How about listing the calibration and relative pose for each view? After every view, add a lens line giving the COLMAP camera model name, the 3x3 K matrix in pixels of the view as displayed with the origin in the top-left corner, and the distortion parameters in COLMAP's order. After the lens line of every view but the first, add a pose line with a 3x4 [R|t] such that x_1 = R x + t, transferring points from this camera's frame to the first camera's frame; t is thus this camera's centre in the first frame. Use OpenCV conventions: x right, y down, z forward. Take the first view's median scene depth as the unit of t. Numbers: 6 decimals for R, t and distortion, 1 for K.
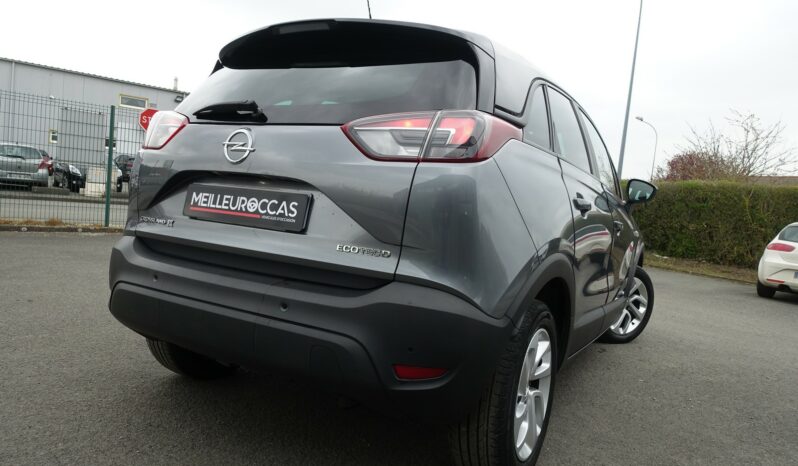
lens RADIAL K [[564.9, 0, 390.5], [0, 564.9, 219.6], [0, 0, 1]] dist [-0.008518, -0.005173]
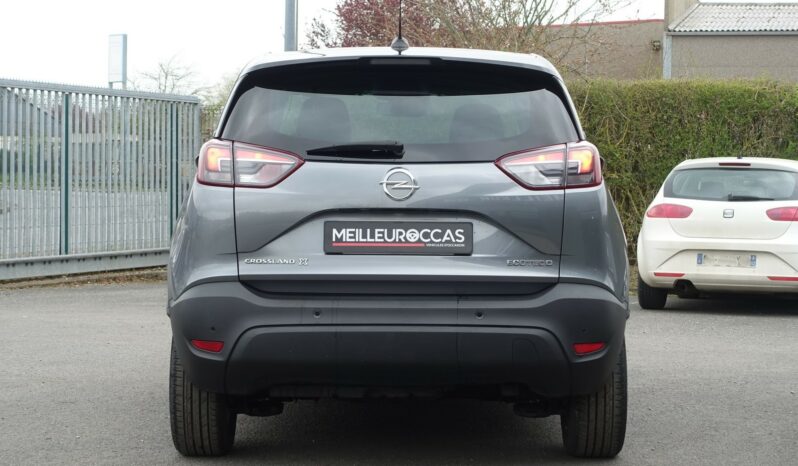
lens RADIAL K [[1936.1, 0, 400.2], [0, 1936.1, 234.9], [0, 0, 1]] dist [-0.172995, 0.000000]
pose [[0.863256, -0.102683, 0.494212, -2.189520], [0.088731, 0.994714, 0.051684, -0.230284], [-0.496906, -0.000765, 0.867804, -2.346096]]
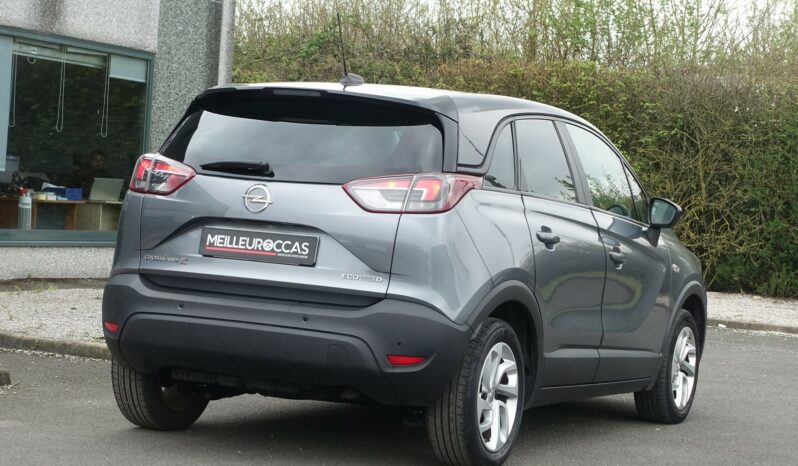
lens RADIAL K [[1936.1, 0, 399.7], [0, 1936.1, 230.2], [0, 0, 1]] dist [-0.172995, 0.000000]
pose [[0.995376, -0.015209, 0.094839, -0.365992], [0.016207, 0.999821, -0.009764, -0.012342], [-0.094673, 0.011256, 0.995445, -3.369288]]
